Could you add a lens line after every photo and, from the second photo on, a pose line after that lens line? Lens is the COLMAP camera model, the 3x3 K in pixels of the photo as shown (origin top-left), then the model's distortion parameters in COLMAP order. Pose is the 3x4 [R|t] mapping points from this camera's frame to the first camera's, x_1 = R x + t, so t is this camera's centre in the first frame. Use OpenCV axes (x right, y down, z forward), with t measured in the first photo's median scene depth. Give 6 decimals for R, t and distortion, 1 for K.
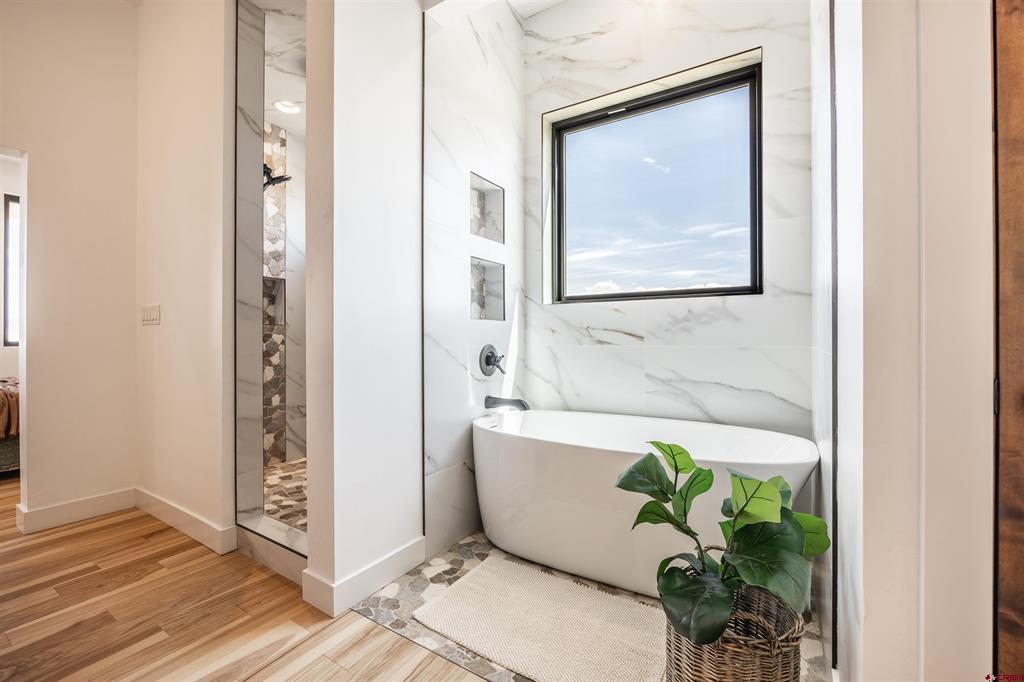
lens RADIAL K [[446.1, 0, 507.9], [0, 446.1, 337.2], [0, 0, 1]] dist [-0.000842, -0.000120]
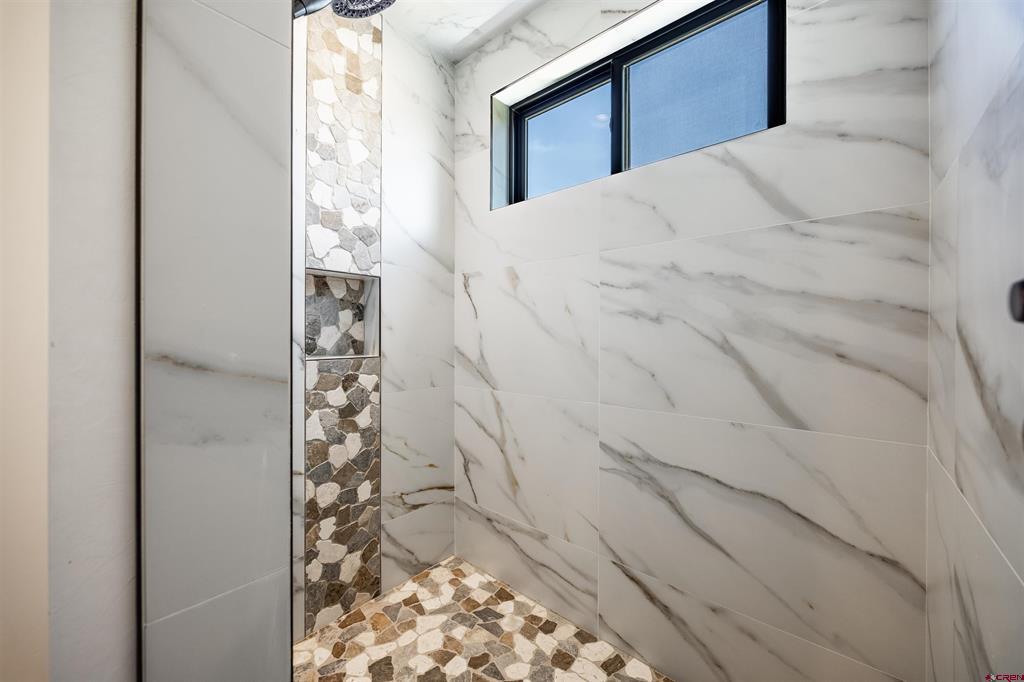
lens RADIAL K [[388.0, 0, 512.6], [0, 388.0, 337.6], [0, 0, 1]] dist [0.001857, 0.000410]
pose [[0.991109, 0.004817, -0.132968, -0.267332], [-0.004074, 0.999975, 0.005859, -0.056438], [0.132993, -0.005265, 0.991103, 0.533650]]
